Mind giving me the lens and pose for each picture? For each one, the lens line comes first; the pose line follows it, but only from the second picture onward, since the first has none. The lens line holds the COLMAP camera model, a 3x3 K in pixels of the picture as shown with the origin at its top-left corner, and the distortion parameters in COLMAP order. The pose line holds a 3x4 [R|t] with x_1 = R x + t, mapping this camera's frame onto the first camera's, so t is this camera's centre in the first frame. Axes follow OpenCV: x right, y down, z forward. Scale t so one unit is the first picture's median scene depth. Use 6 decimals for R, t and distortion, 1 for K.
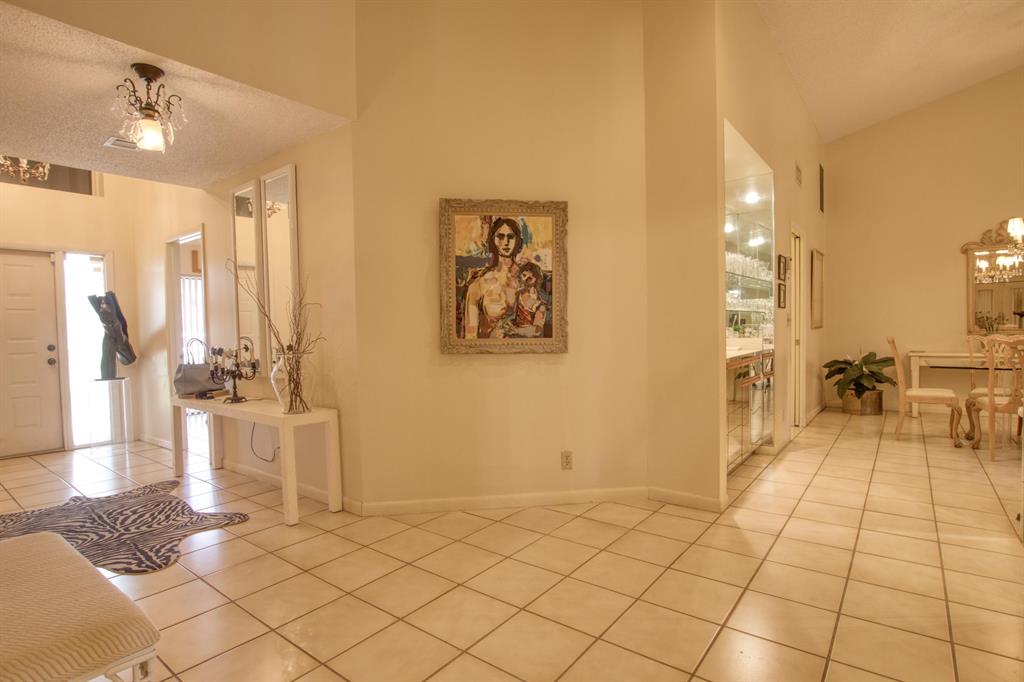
lens RADIAL K [[516.8, 0, 509.6], [0, 516.8, 348.3], [0, 0, 1]] dist [-0.030726, 0.002529]
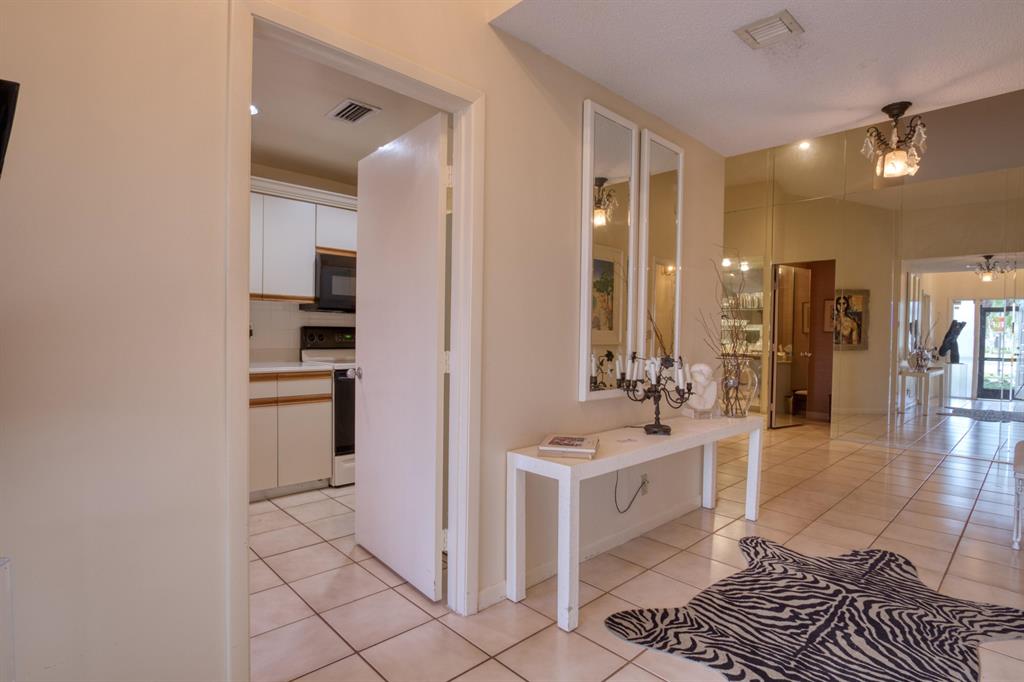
lens RADIAL K [[516.8, 0, 509.6], [0, 516.8, 348.3], [0, 0, 1]] dist [-0.030726, 0.002529]
pose [[0.149972, 0.000444, 0.988690, -1.564128], [0.019556, 0.999803, -0.003415, -0.013862], [-0.988497, 0.019847, 0.149934, 1.349927]]
